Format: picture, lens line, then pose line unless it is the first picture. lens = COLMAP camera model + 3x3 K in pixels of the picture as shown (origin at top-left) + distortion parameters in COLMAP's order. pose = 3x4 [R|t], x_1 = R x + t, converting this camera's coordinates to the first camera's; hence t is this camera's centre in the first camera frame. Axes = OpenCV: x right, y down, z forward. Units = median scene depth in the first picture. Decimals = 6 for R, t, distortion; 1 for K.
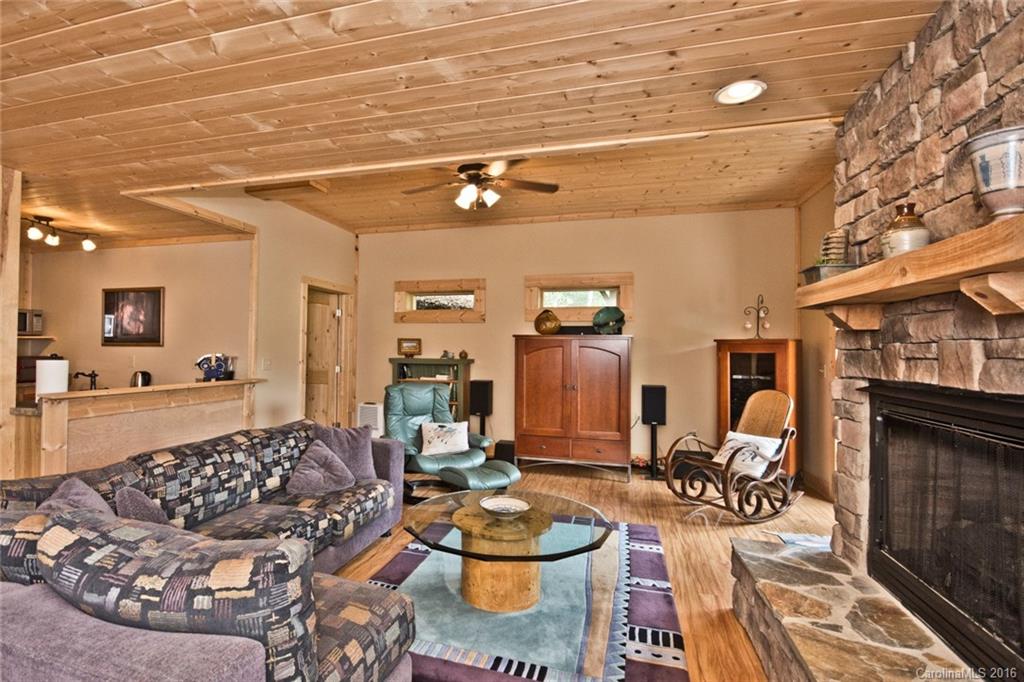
lens RADIAL K [[458.2, 0, 487.7], [0, 458.2, 345.5], [0, 0, 1]] dist [-0.001470, -0.000822]
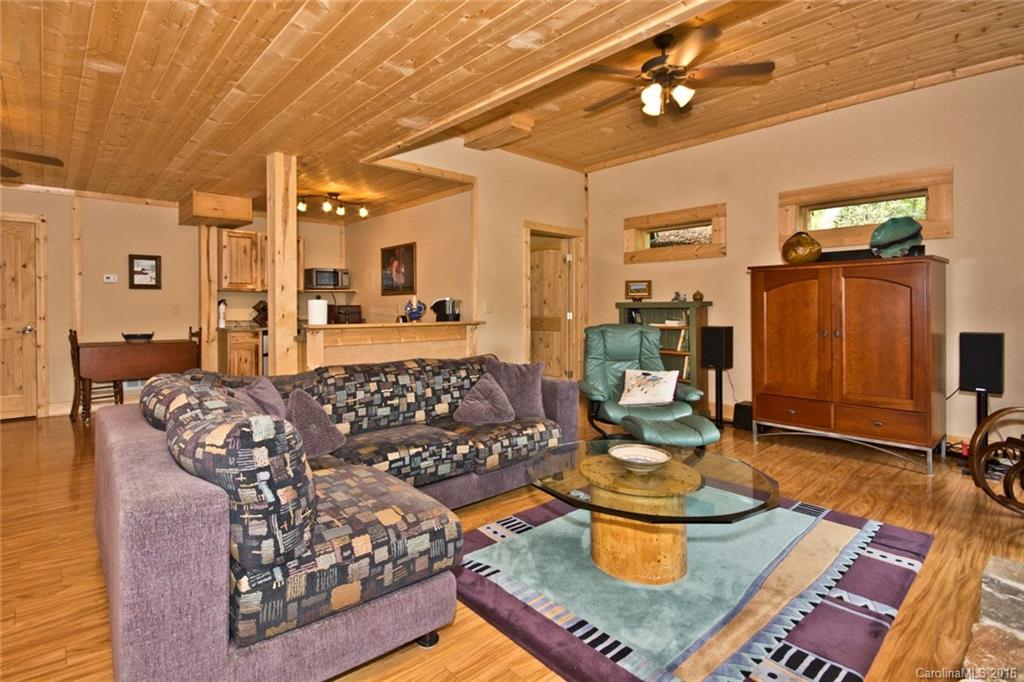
lens RADIAL K [[498.6, 0, 524.4], [0, 498.6, 310.3], [0, 0, 1]] dist [-0.002091, -0.000572]
pose [[0.859131, -0.012179, -0.511610, 0.269529], [0.018329, 0.999808, 0.006978, 0.064091], [0.511427, -0.015372, 0.859189, 0.105529]]
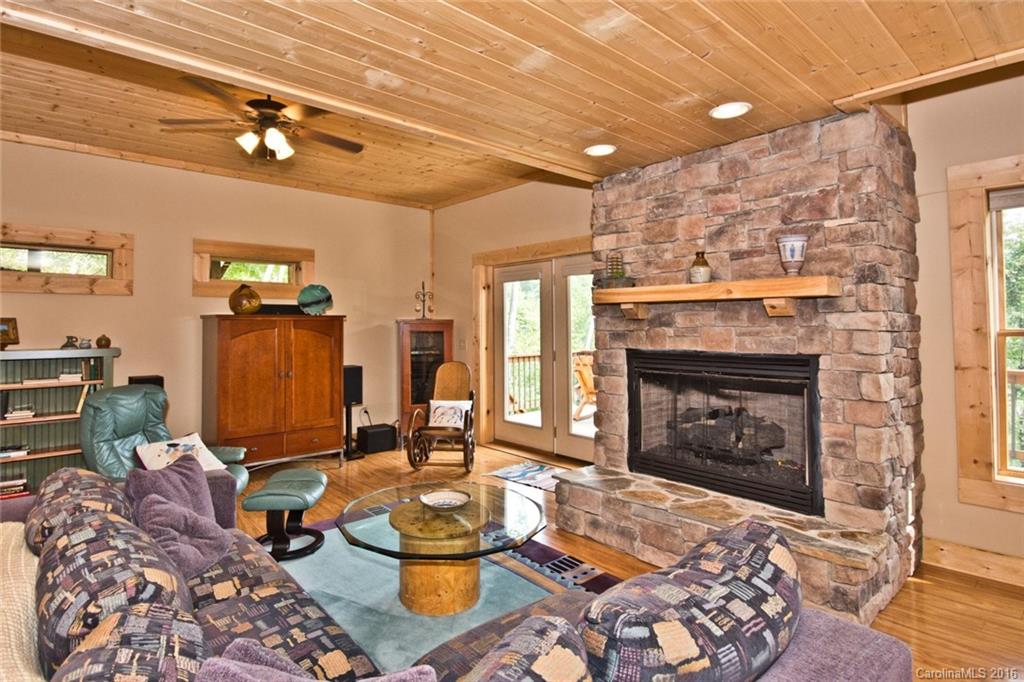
lens RADIAL K [[514.3, 0, 405.3], [0, 514.3, 315.6], [0, 0, 1]] dist [-0.002693, -0.000606]
pose [[0.624339, 0.002640, 0.781149, -0.713764], [0.003215, 0.999977, -0.005949, -0.024922], [-0.781147, 0.006225, 0.624316, 0.327163]]
